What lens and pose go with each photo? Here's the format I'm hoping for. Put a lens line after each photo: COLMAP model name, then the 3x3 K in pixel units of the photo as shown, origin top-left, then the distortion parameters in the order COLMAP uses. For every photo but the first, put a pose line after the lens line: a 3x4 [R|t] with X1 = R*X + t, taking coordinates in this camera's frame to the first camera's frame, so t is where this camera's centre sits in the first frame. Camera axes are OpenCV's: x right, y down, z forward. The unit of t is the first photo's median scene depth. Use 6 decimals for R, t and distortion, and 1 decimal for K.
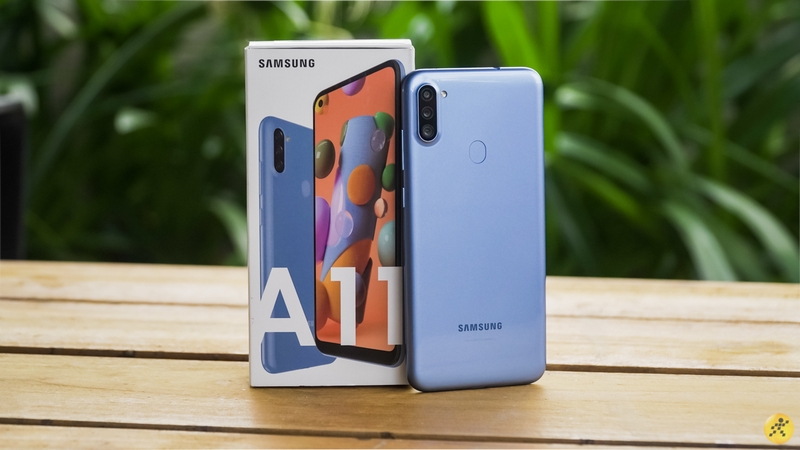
lens RADIAL K [[1881.0, 0, 400.0], [0, 1881.0, 225.0], [0, 0, 1]] dist [0.013013, -0.090324]
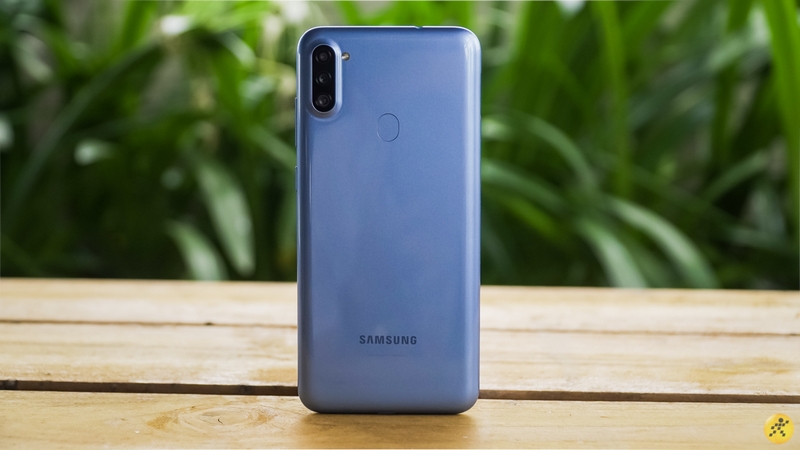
lens RADIAL K [[1461.2, 0, 400.0], [0, 1461.2, 225.0], [0, 0, 1]] dist [0.005953, -0.008519]
pose [[0.999191, -0.011266, 0.038609, 0.004574], [0.011923, 0.999788, -0.016809, 0.009632], [-0.038411, 0.017255, 0.999113, 0.313983]]
